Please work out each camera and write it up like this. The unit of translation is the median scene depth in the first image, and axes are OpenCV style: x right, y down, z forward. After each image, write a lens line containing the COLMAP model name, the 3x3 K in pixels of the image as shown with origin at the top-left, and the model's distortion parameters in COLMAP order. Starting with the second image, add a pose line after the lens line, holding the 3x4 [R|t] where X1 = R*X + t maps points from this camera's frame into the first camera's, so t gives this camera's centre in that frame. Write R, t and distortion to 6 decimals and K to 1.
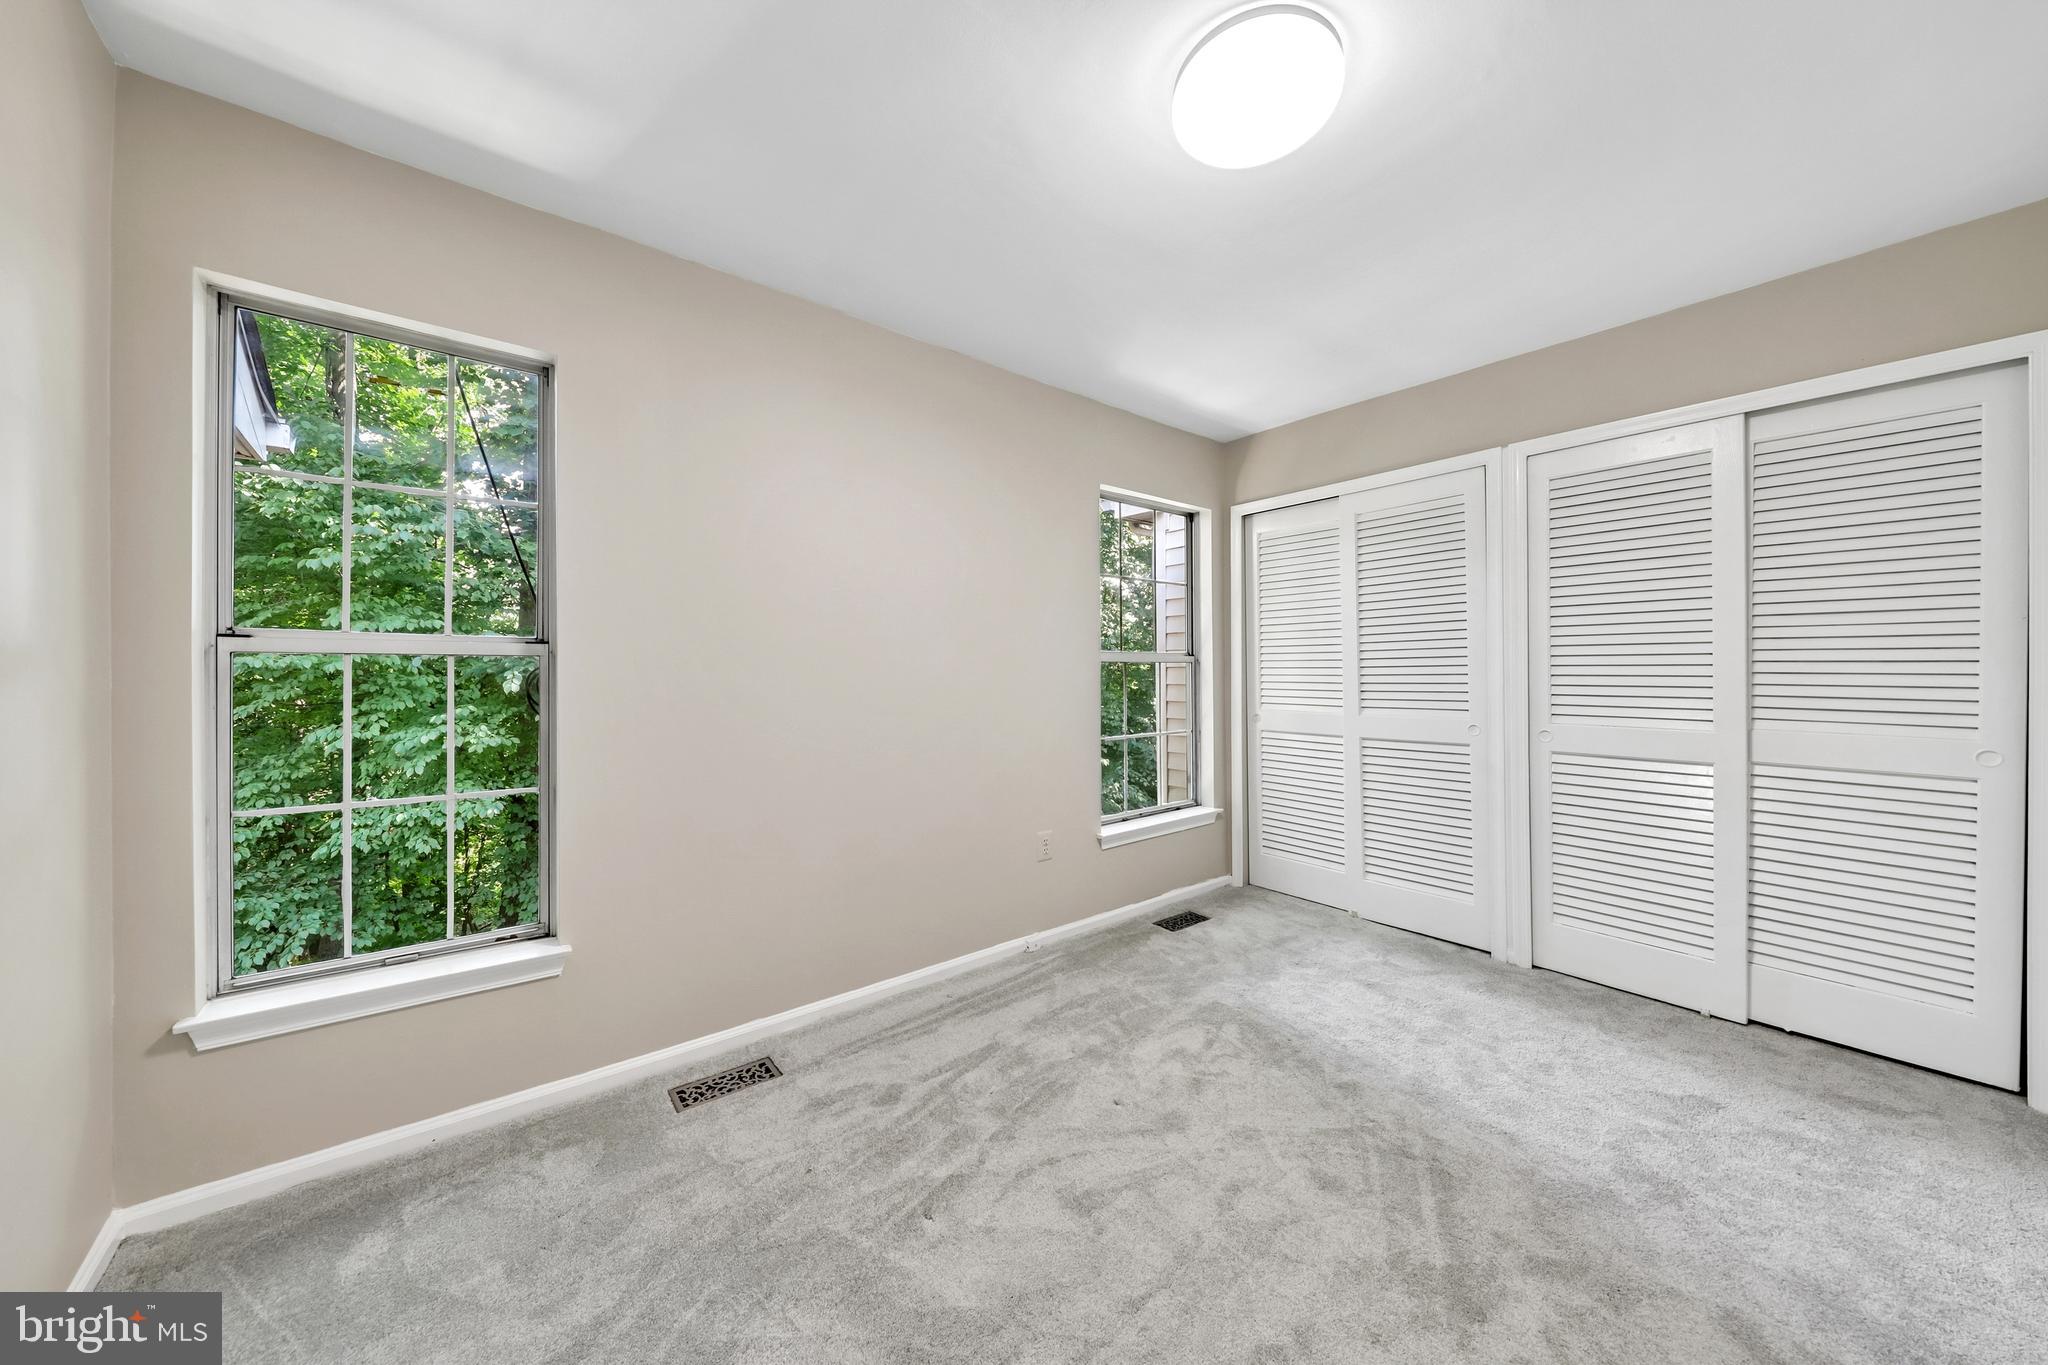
lens RADIAL K [[690.4, 0, 1021.1], [0, 690.4, 674.6], [0, 0, 1]] dist [0.015666, -0.006220]
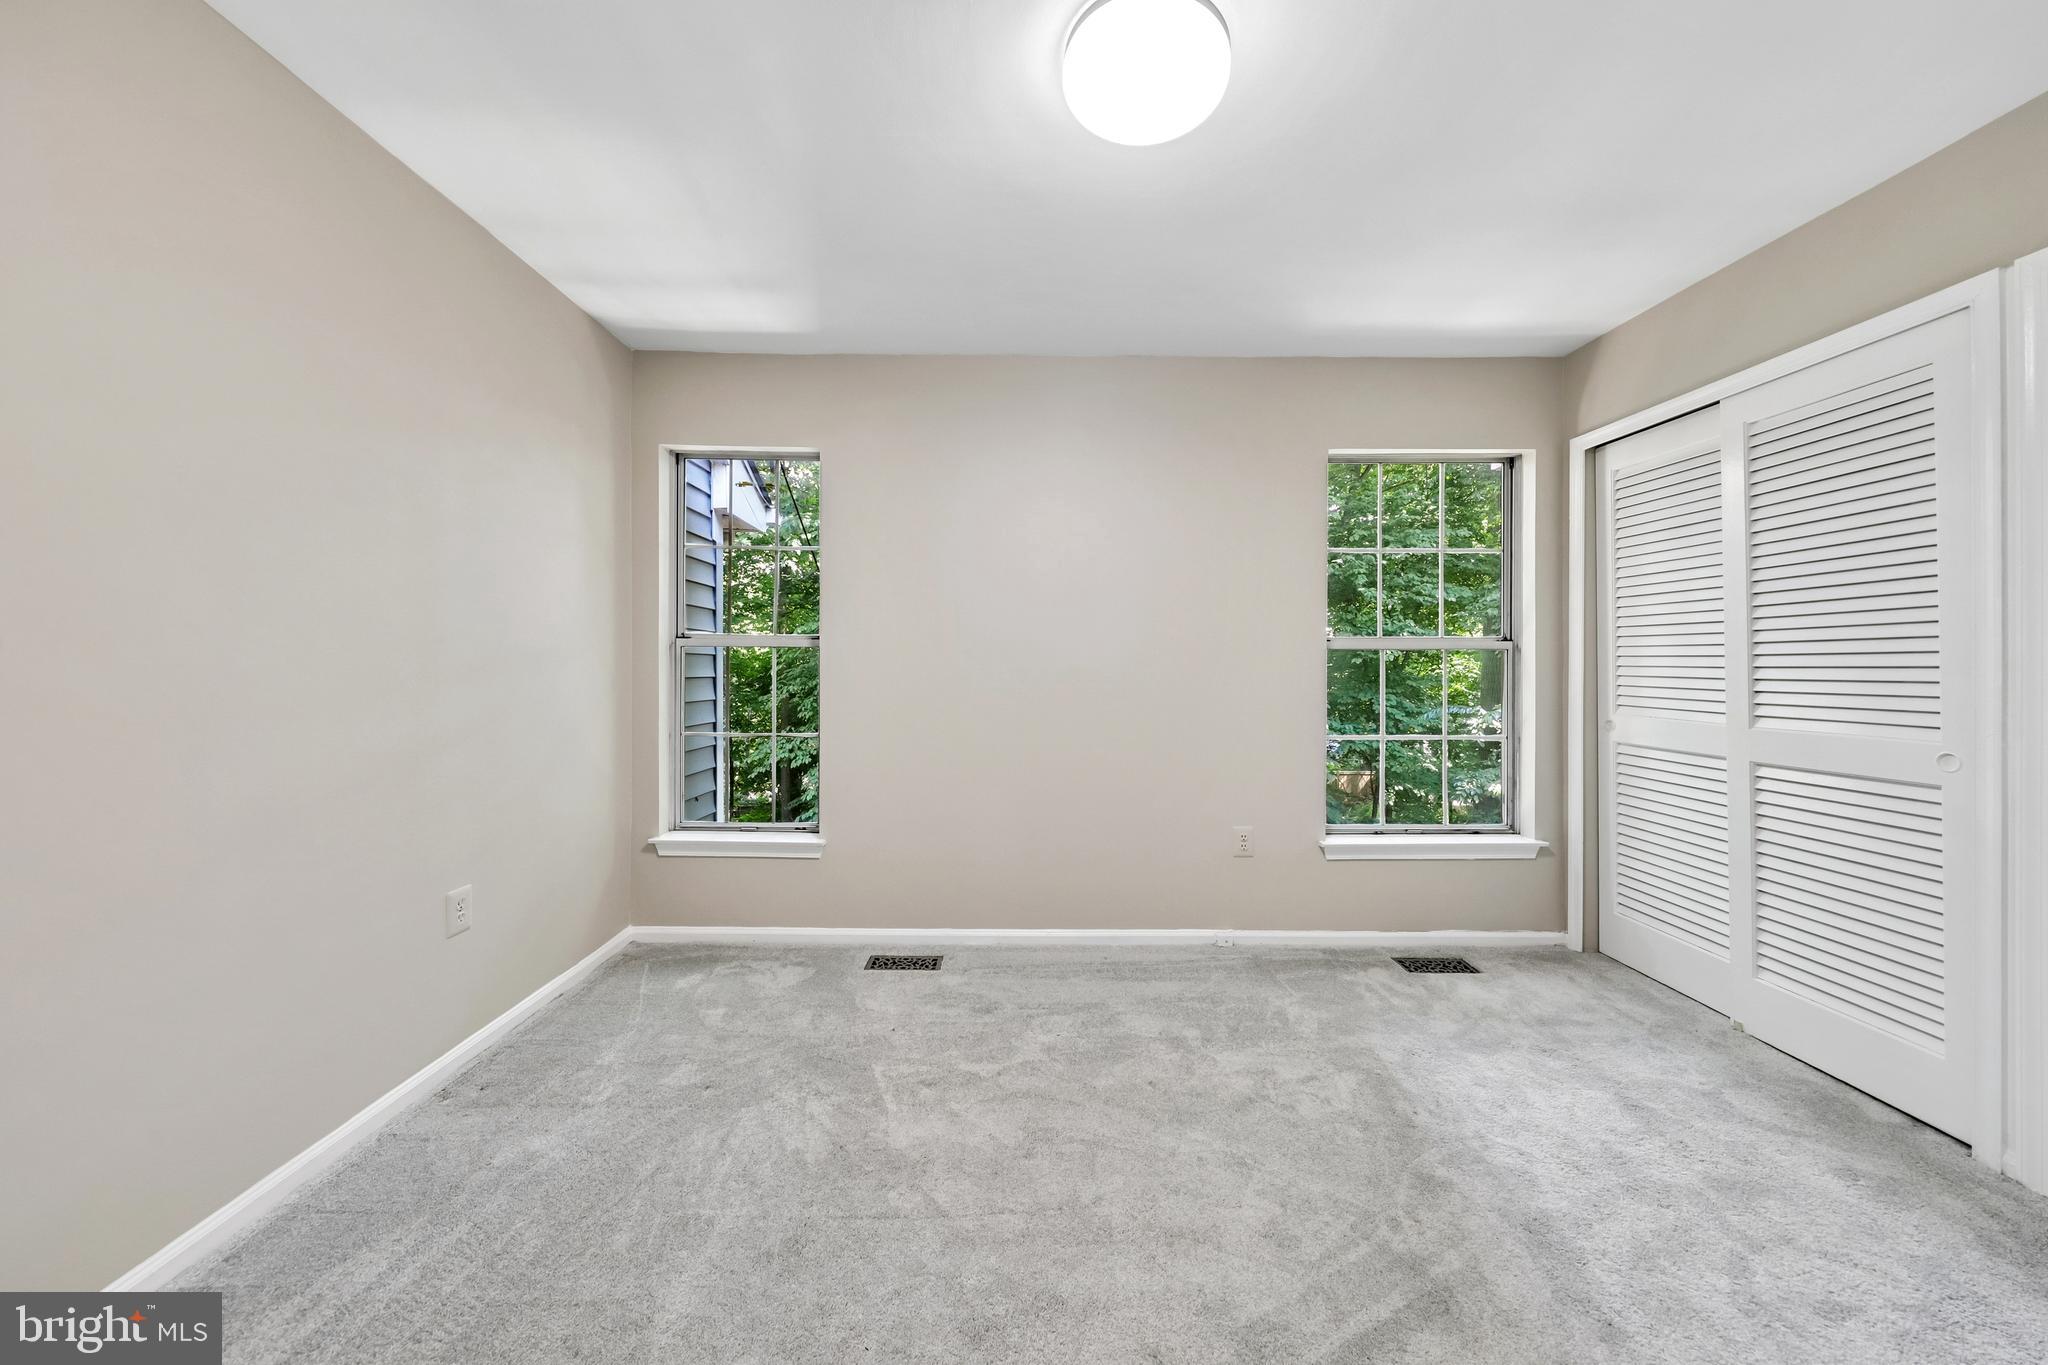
lens RADIAL K [[690.4, 0, 1021.1], [0, 690.4, 674.6], [0, 0, 1]] dist [0.015666, -0.006220]
pose [[0.788769, 0.017367, -0.614444, 0.394651], [-0.008387, 0.999812, 0.017492, 0.001792], [0.614633, -0.008644, 0.788766, 0.058707]]
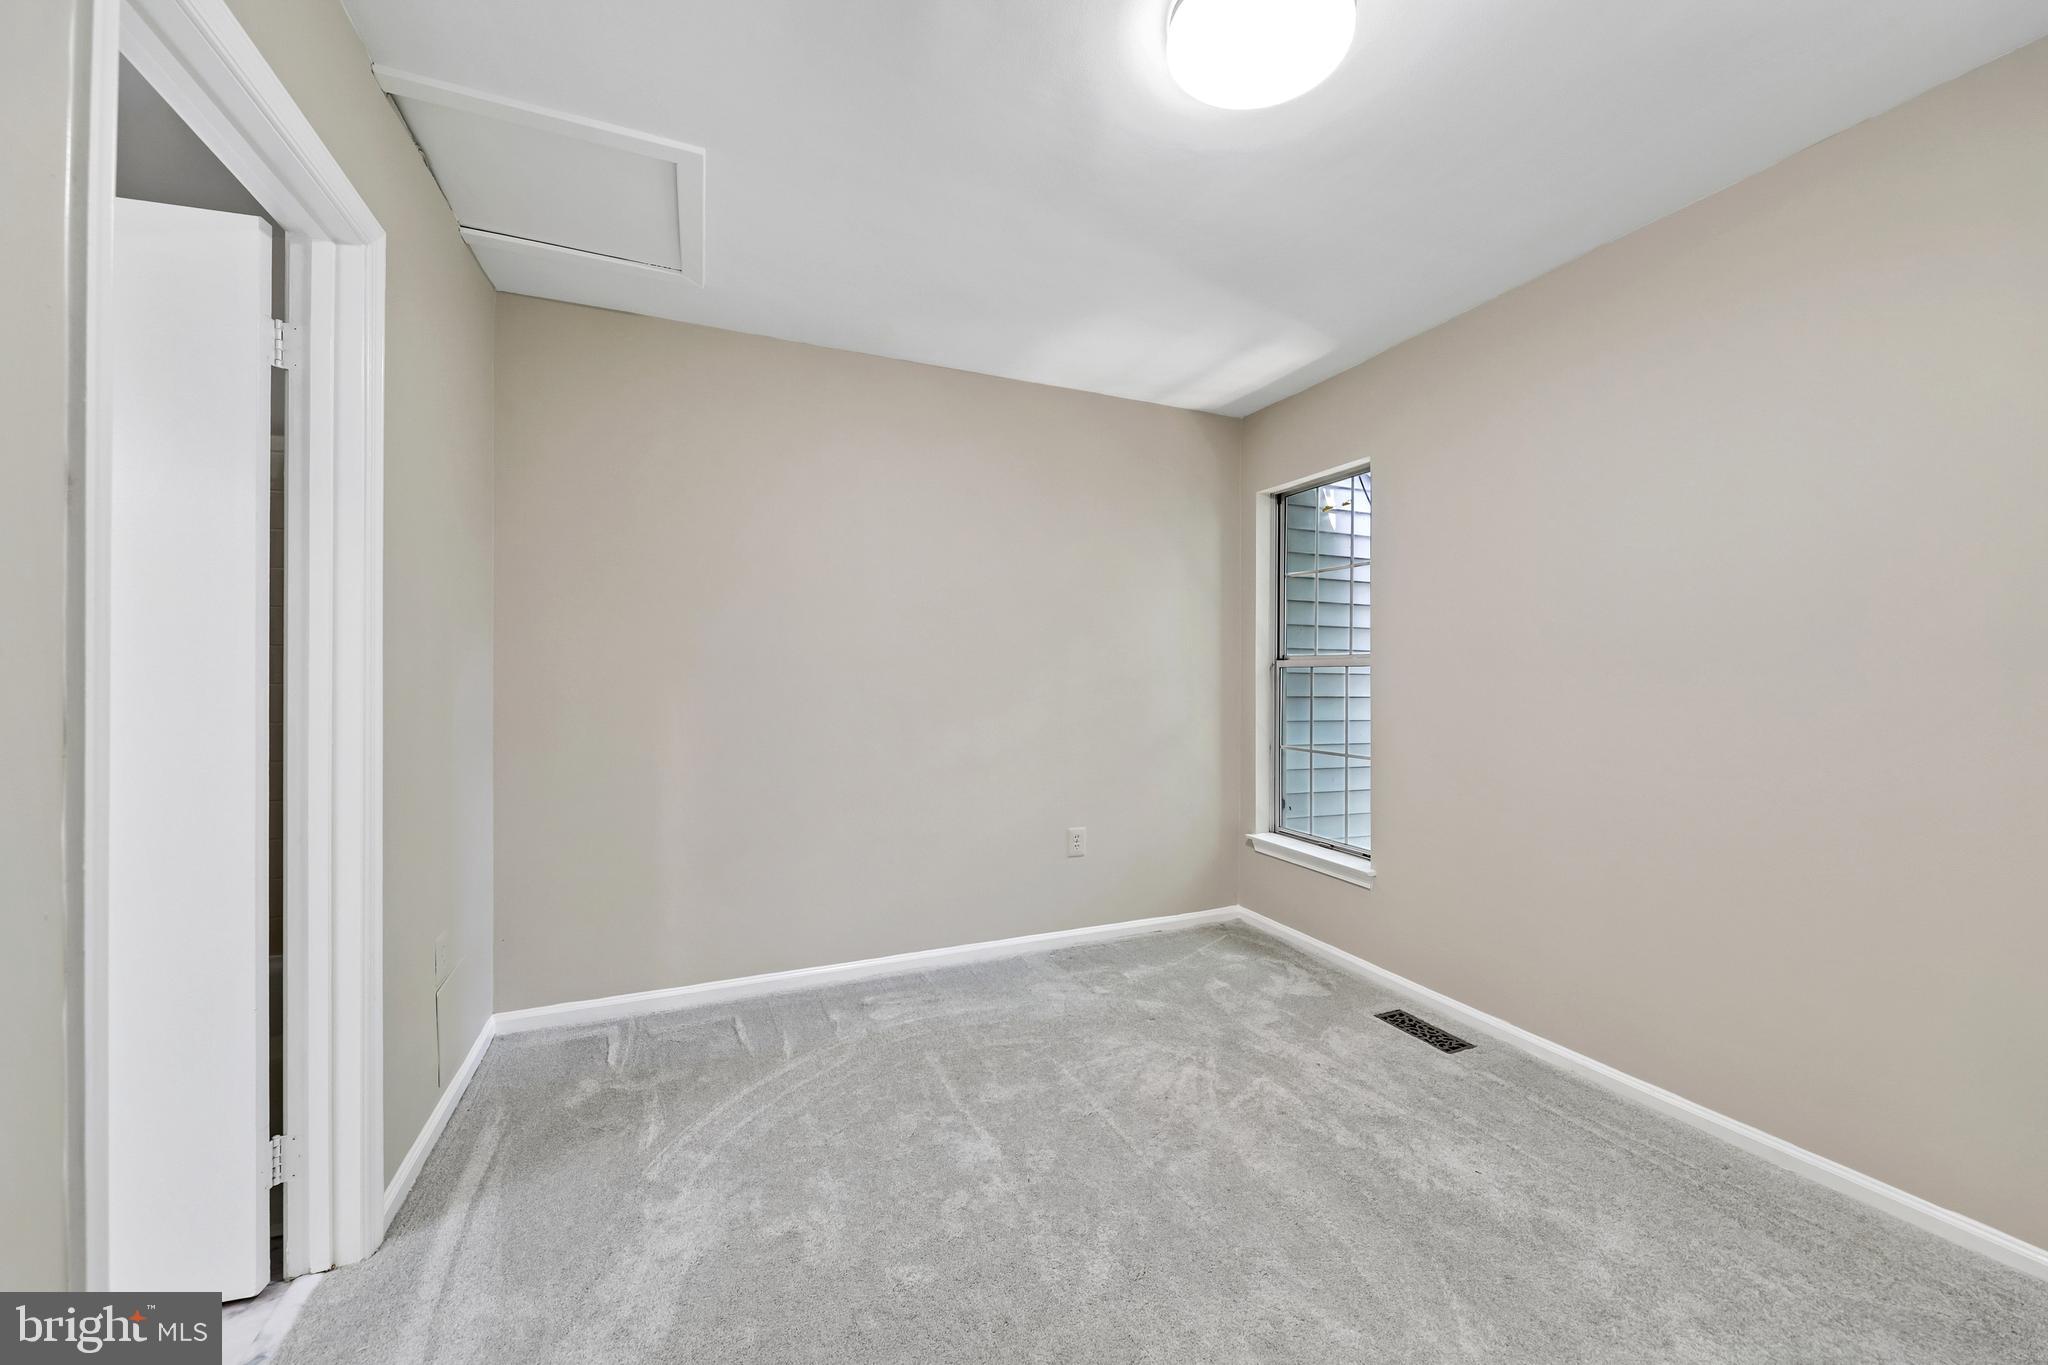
lens RADIAL K [[752.6, 0, 1024.0], [0, 752.6, 682.5], [0, 0, 1]] dist [-0.000152, -0.000055]
pose [[-0.258307, 0.007018, -0.966037, 0.664406], [-0.004725, 0.999952, 0.008527, -0.001586], [0.966051, 0.006767, -0.258262, 0.468814]]
